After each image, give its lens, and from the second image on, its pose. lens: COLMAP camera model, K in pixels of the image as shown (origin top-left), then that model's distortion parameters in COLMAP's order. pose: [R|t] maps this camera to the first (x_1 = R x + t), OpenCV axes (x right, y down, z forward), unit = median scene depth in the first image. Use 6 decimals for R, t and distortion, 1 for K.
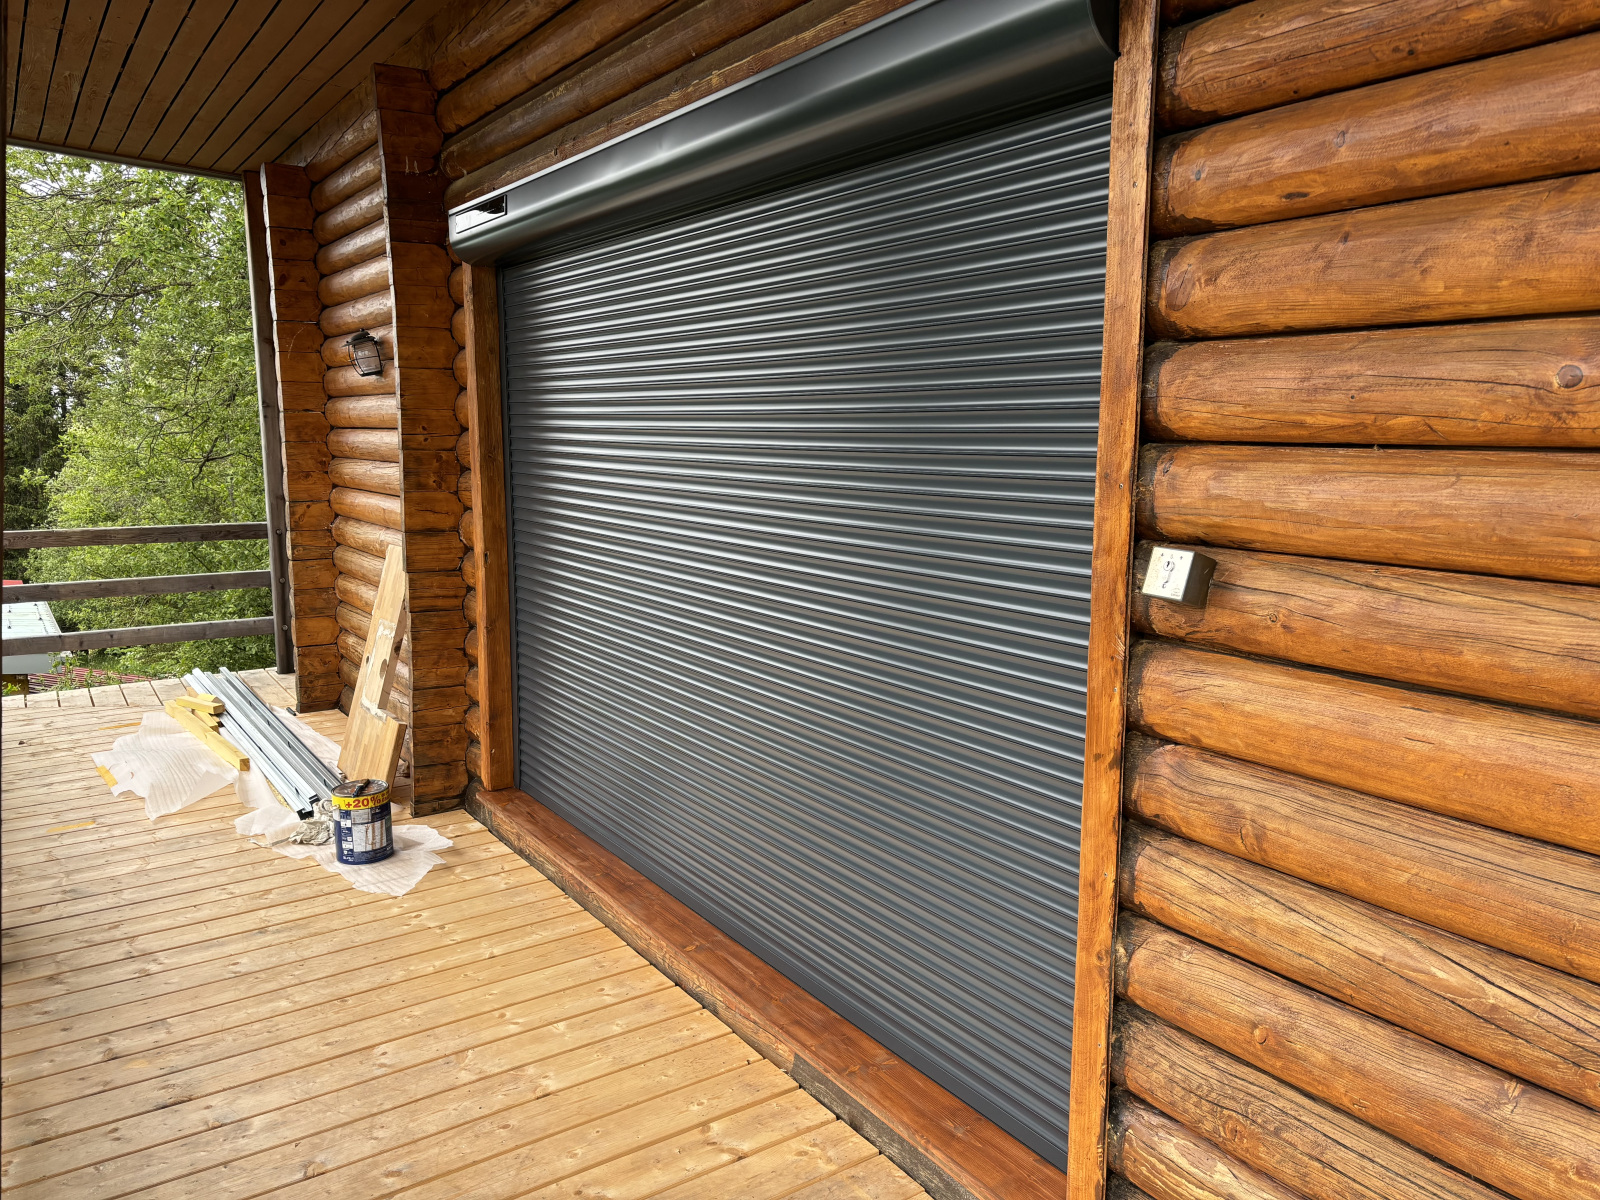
lens RADIAL K [[1208.3, 0, 800.0], [0, 1208.3, 600.0], [0, 0, 1]] dist [0.021110, -0.003784]
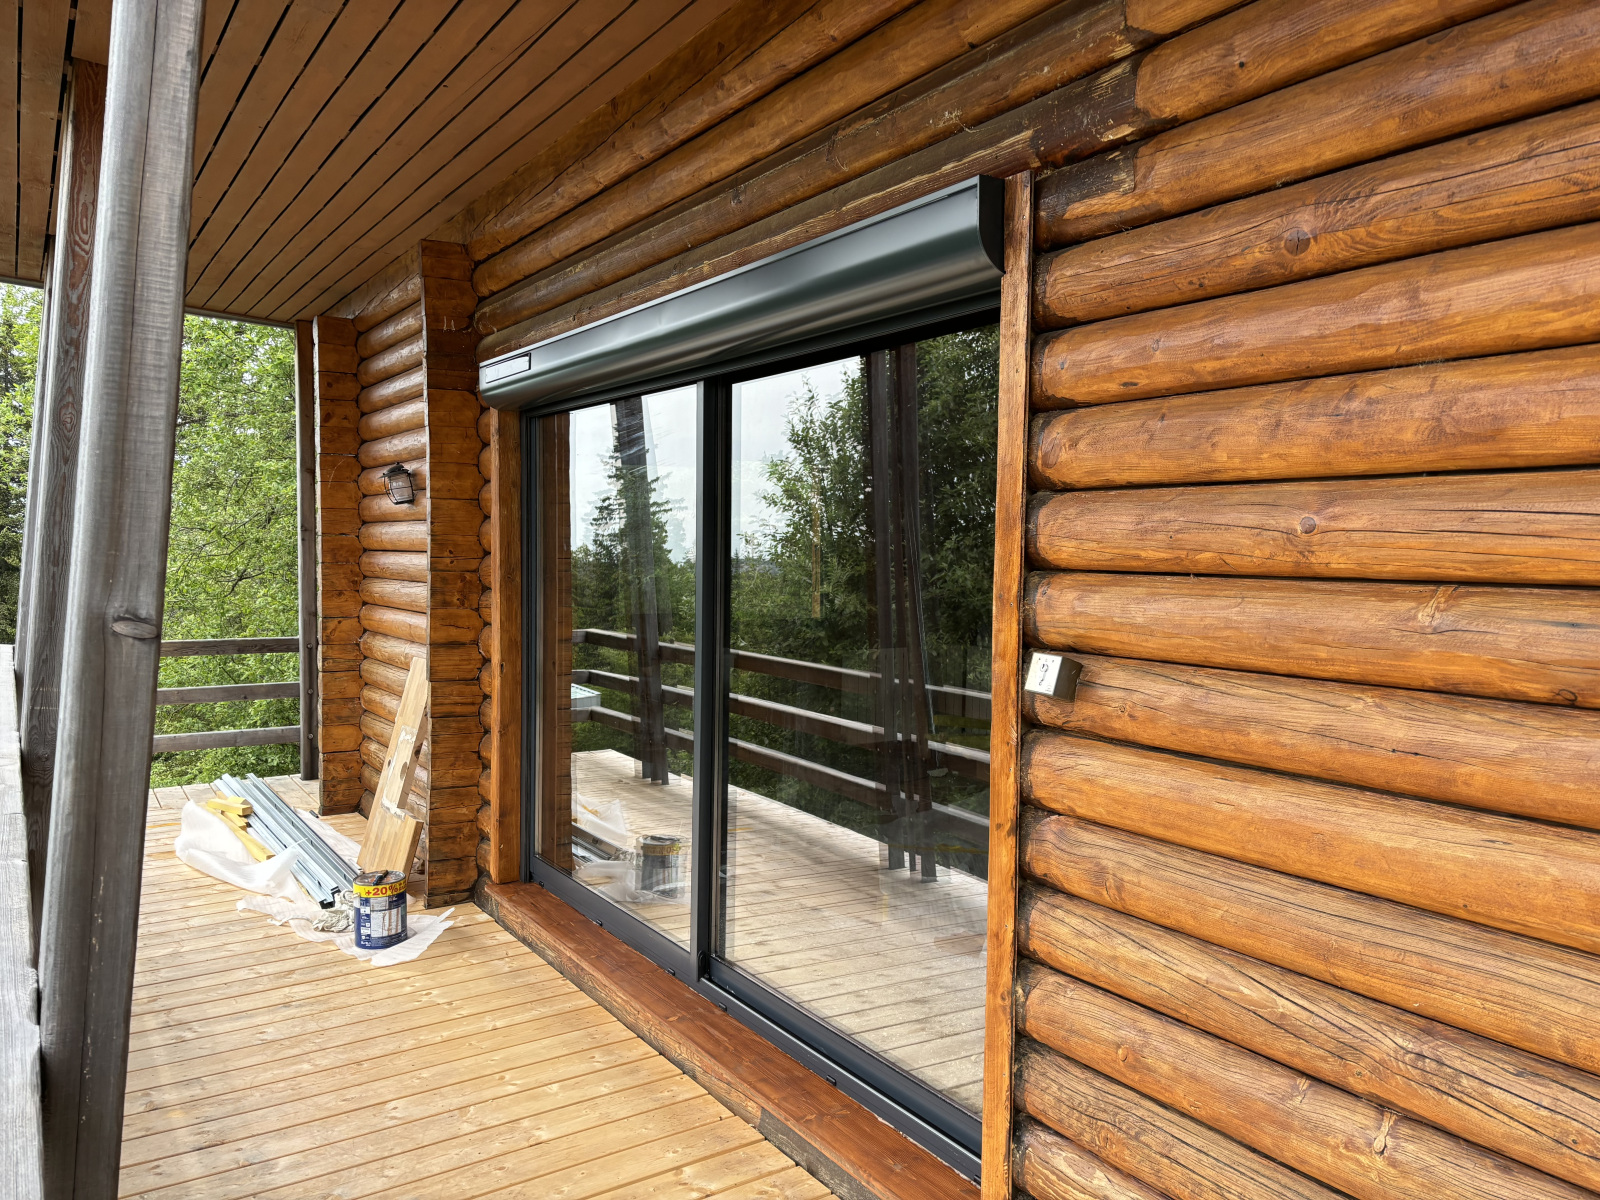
lens RADIAL K [[1208.3, 0, 800.0], [0, 1208.3, 600.0], [0, 0, 1]] dist [0.021110, -0.003784]
pose [[0.999883, 0.008436, -0.012732, 0.059869], [-0.009683, 0.994809, -0.101297, 0.028216], [0.011811, 0.101409, 0.994775, -0.232360]]
